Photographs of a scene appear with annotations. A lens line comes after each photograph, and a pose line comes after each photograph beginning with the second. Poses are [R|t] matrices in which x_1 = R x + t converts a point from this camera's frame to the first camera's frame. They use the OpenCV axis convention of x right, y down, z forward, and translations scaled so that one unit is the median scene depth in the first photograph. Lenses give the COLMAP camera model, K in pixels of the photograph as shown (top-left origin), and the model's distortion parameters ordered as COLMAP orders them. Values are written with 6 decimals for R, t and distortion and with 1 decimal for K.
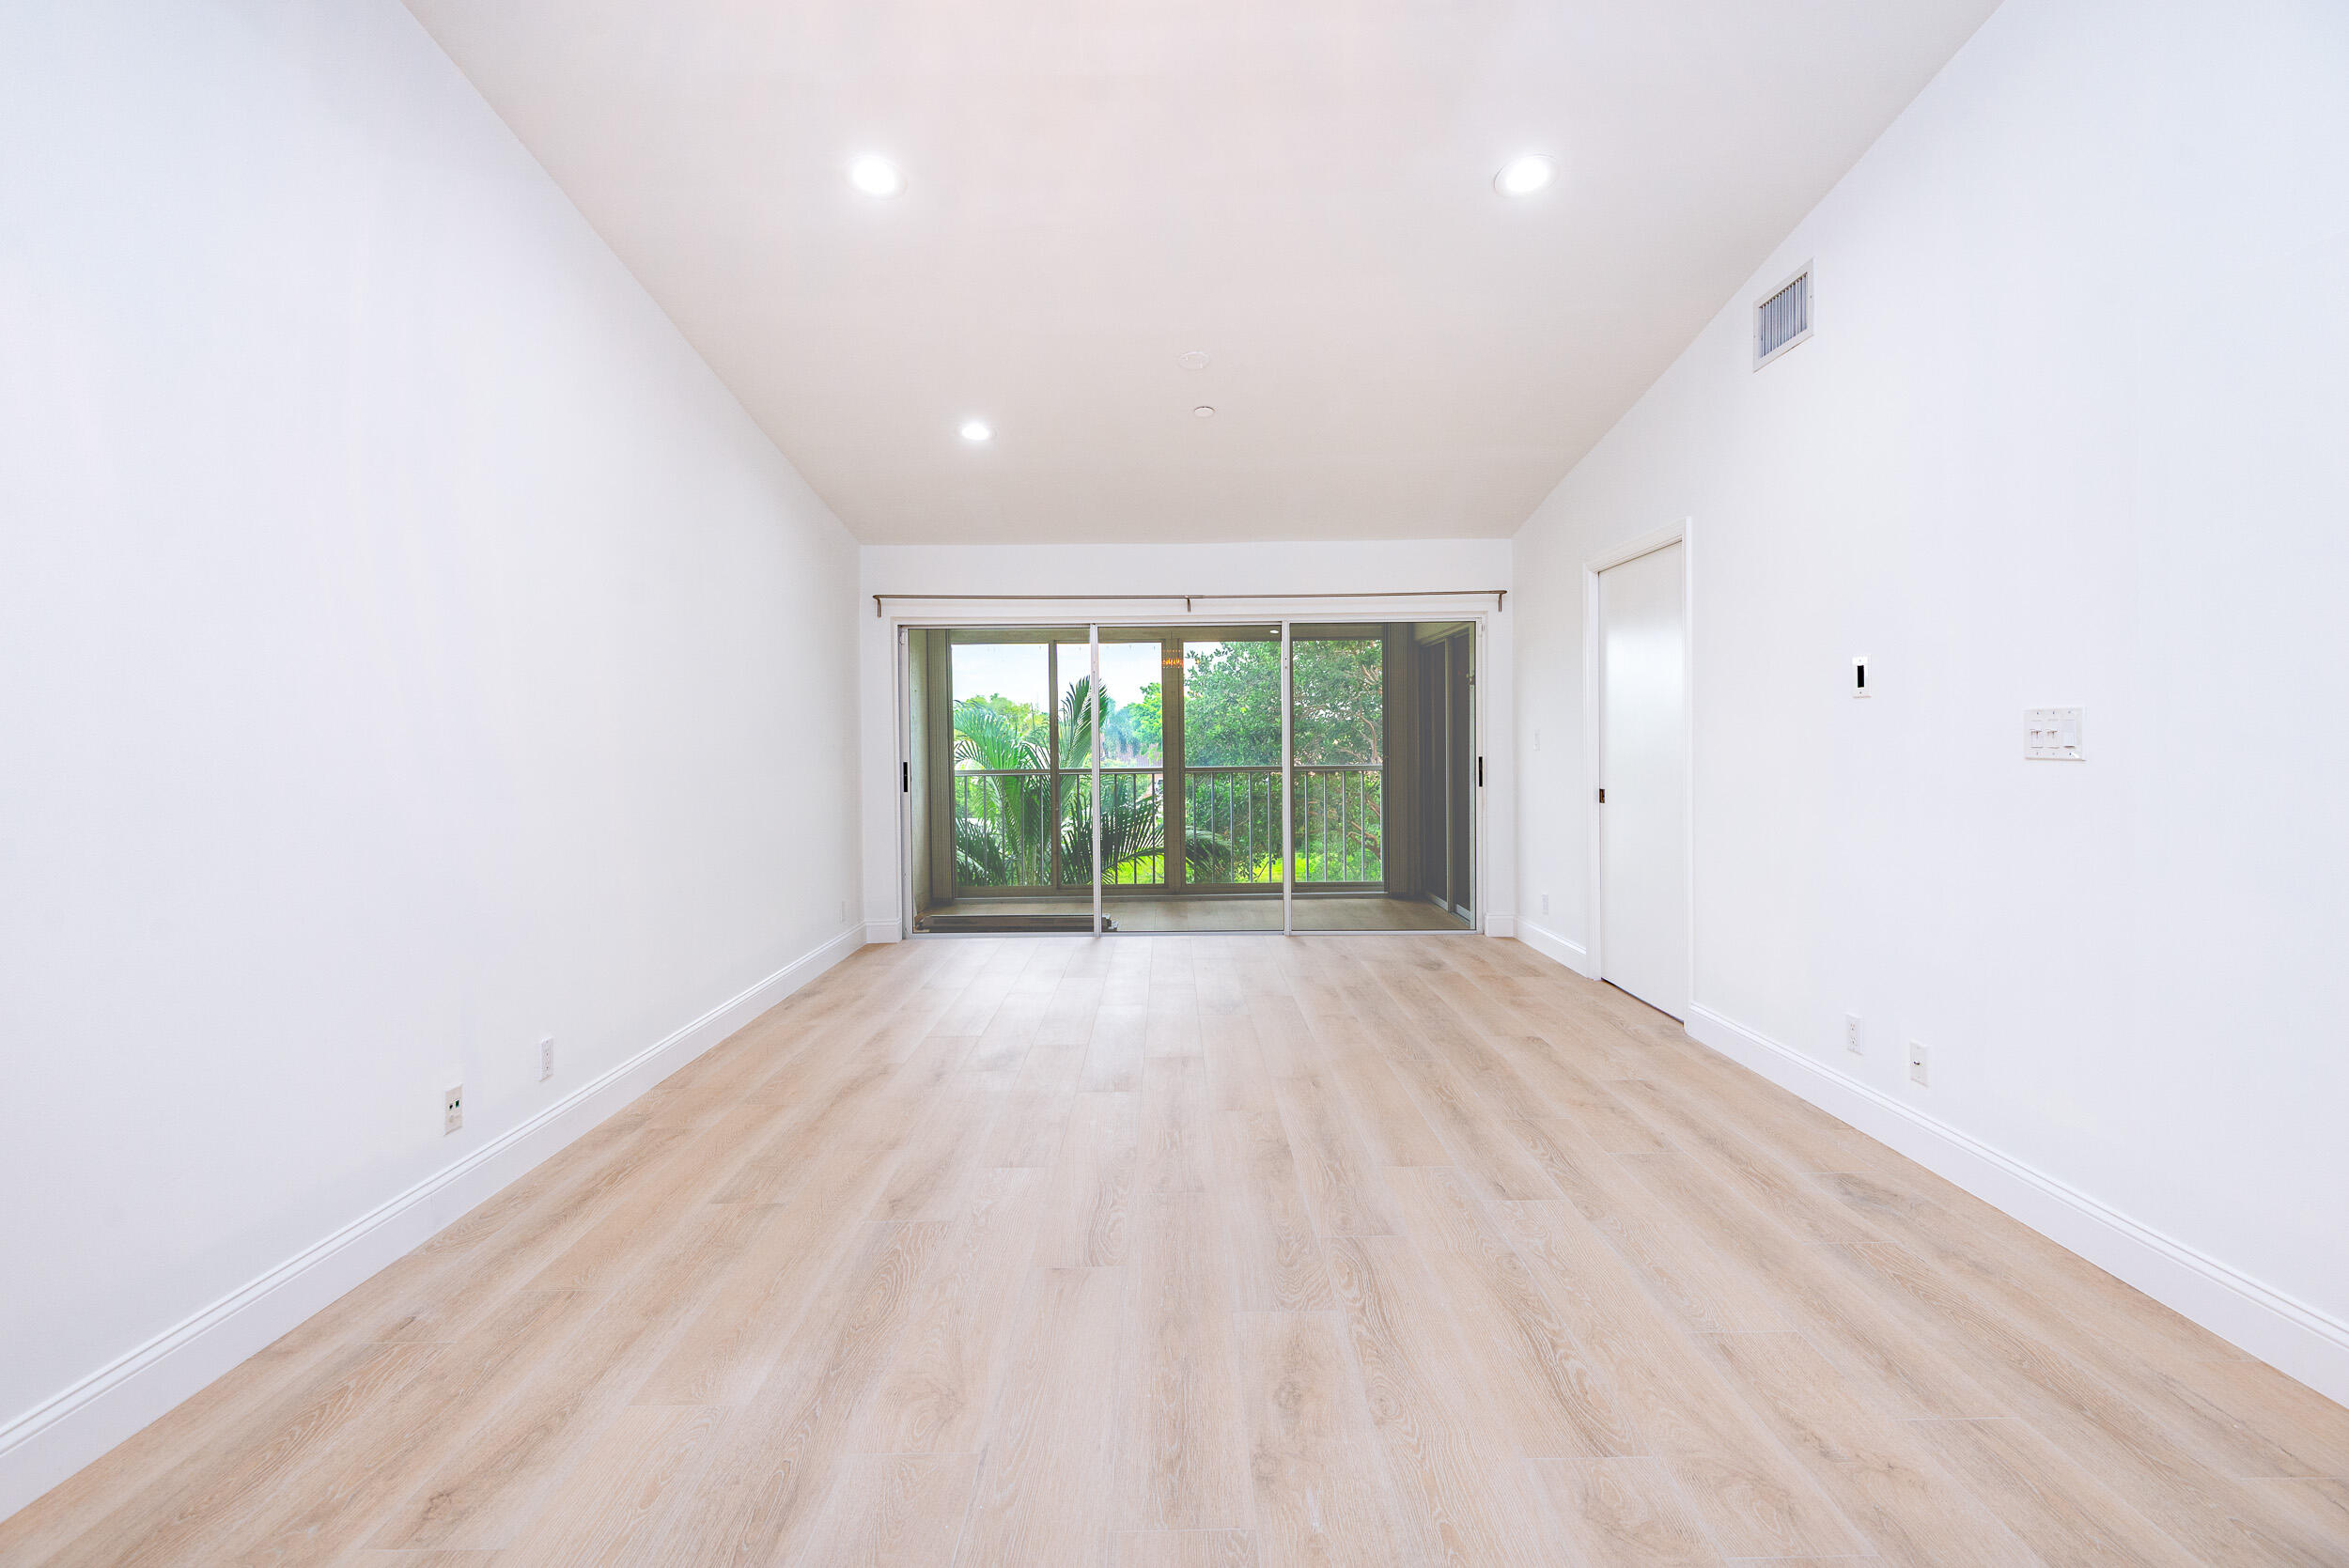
lens RADIAL K [[1074.5, 0, 1173.6], [0, 1074.5, 742.6], [0, 0, 1]] dist [0.007405, -0.005187]
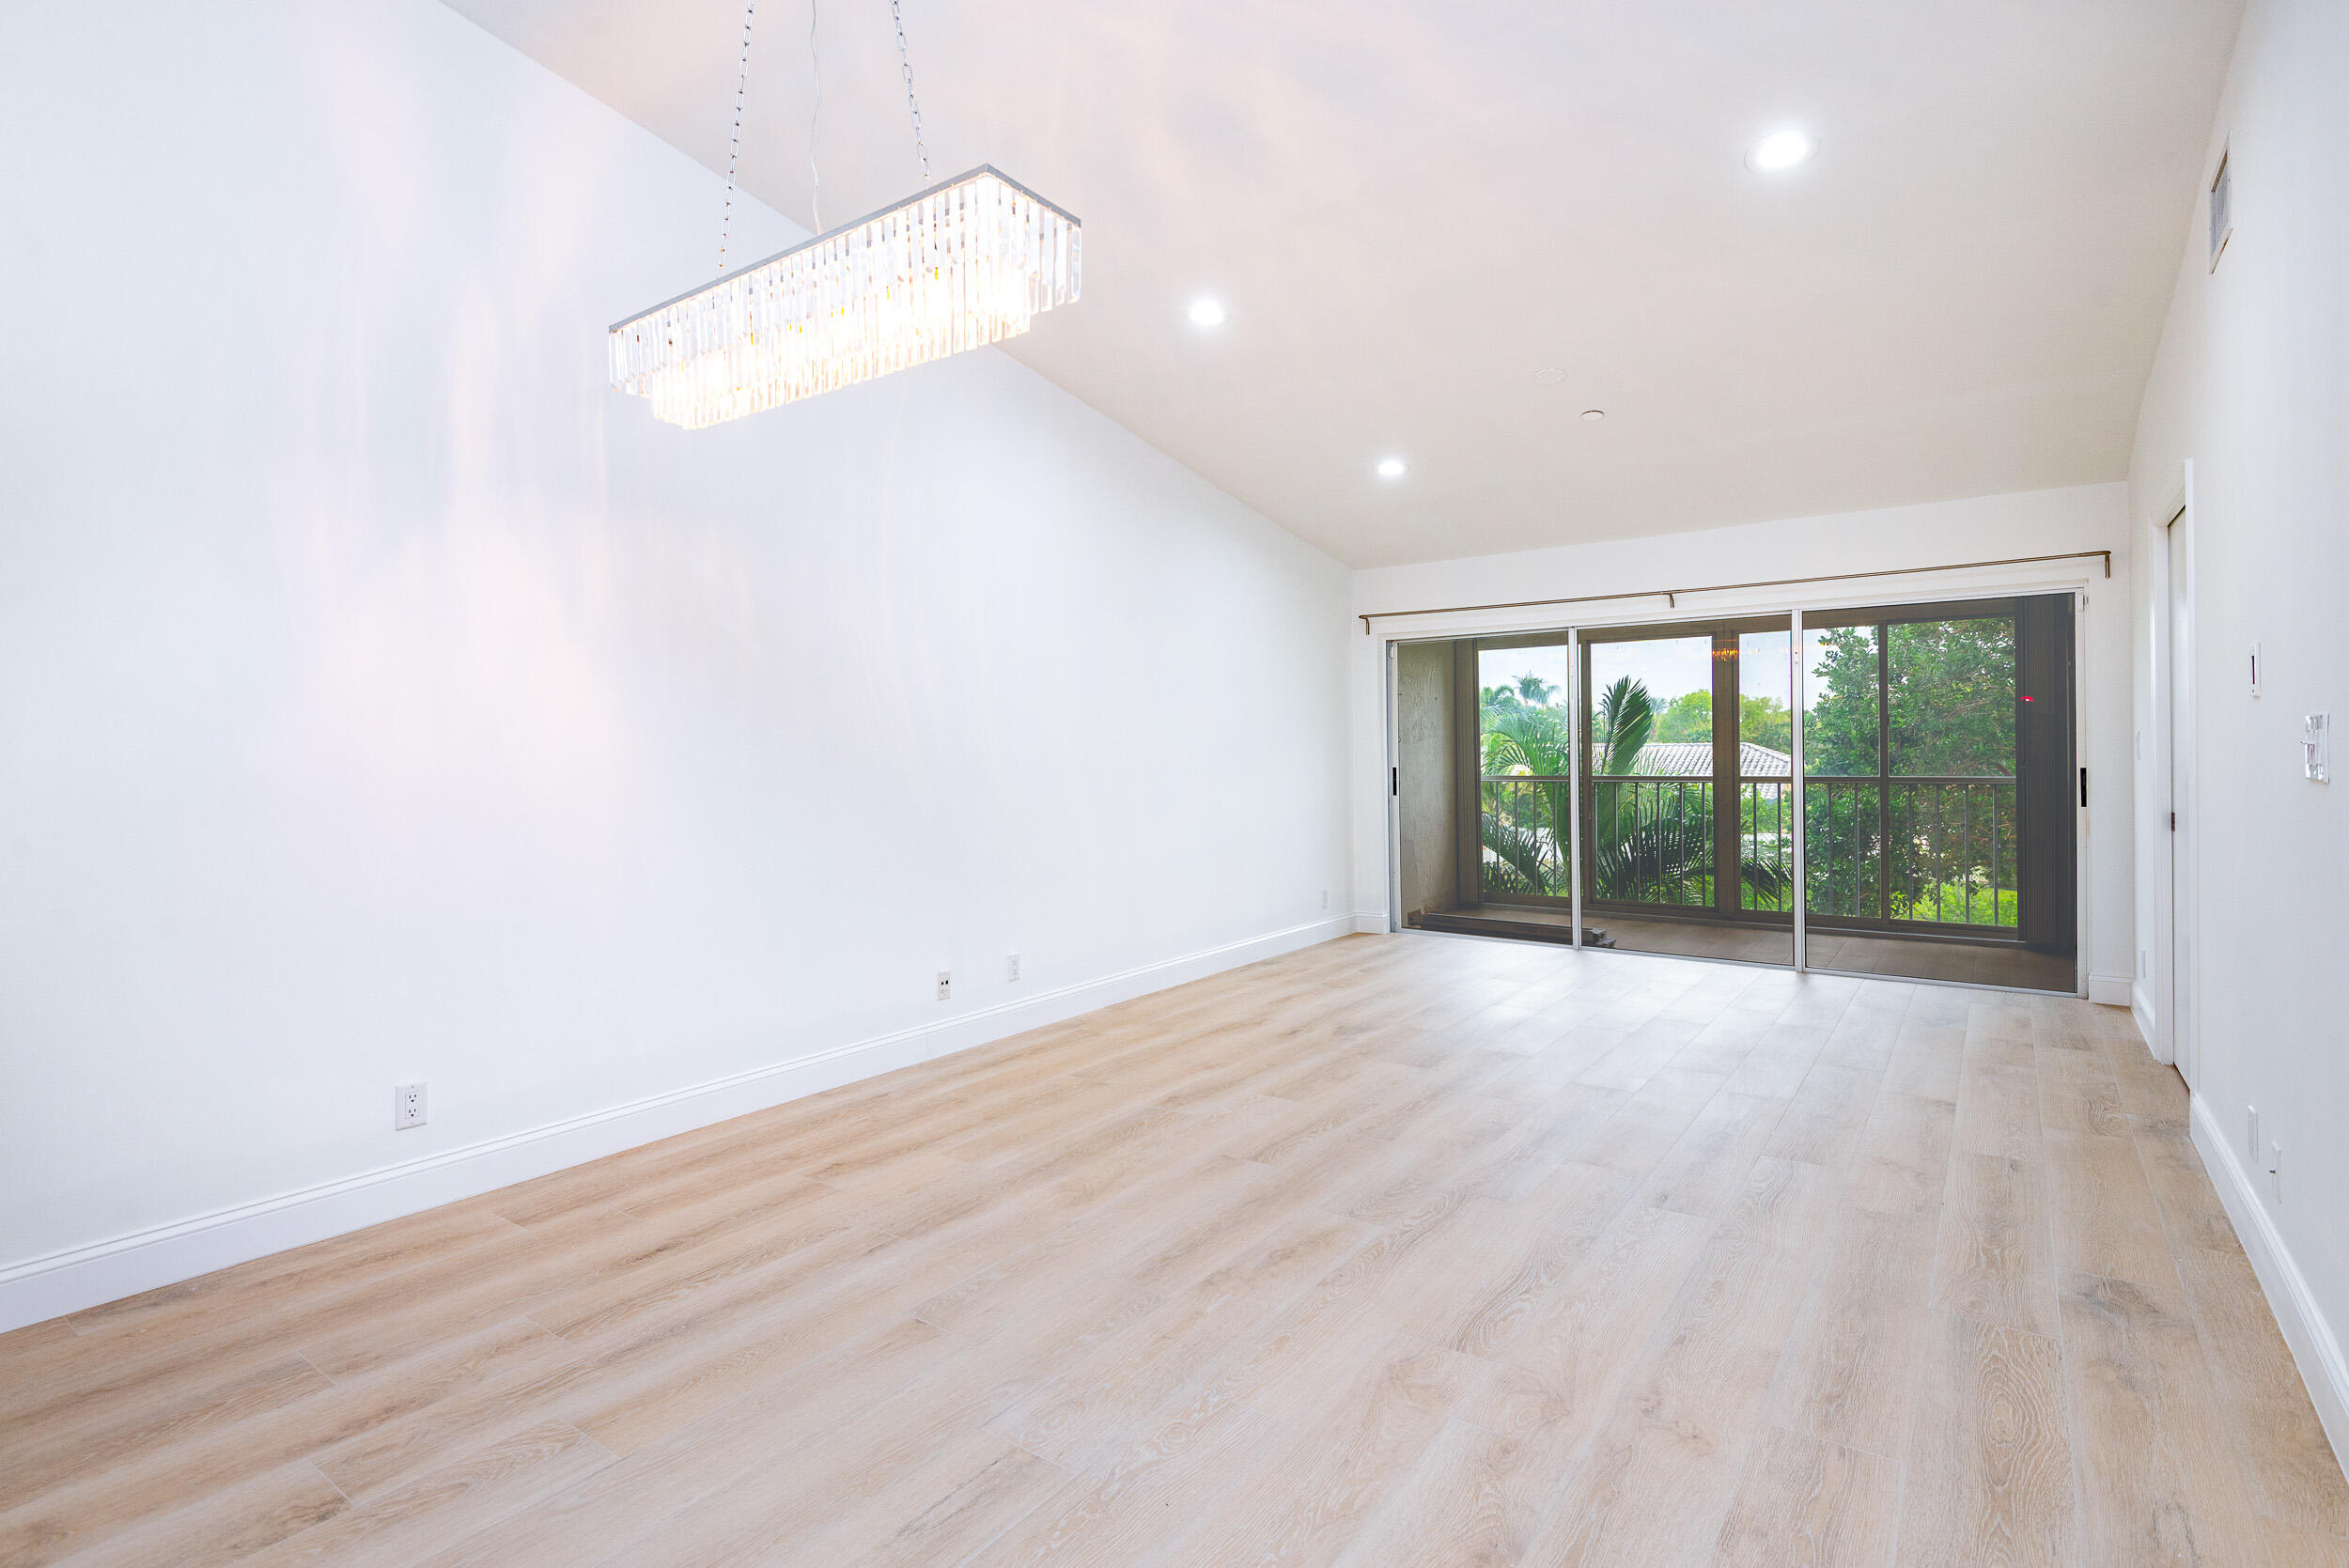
lens RADIAL K [[1142.6, 0, 1139.1], [0, 1142.6, 738.3], [0, 0, 1]] dist [0.001440, -0.005754]
pose [[0.794652, -0.003360, -0.607056, 0.245388], [-0.000129, 0.999984, -0.005704, -0.003810], [0.607065, 0.004611, 0.794639, -0.063870]]
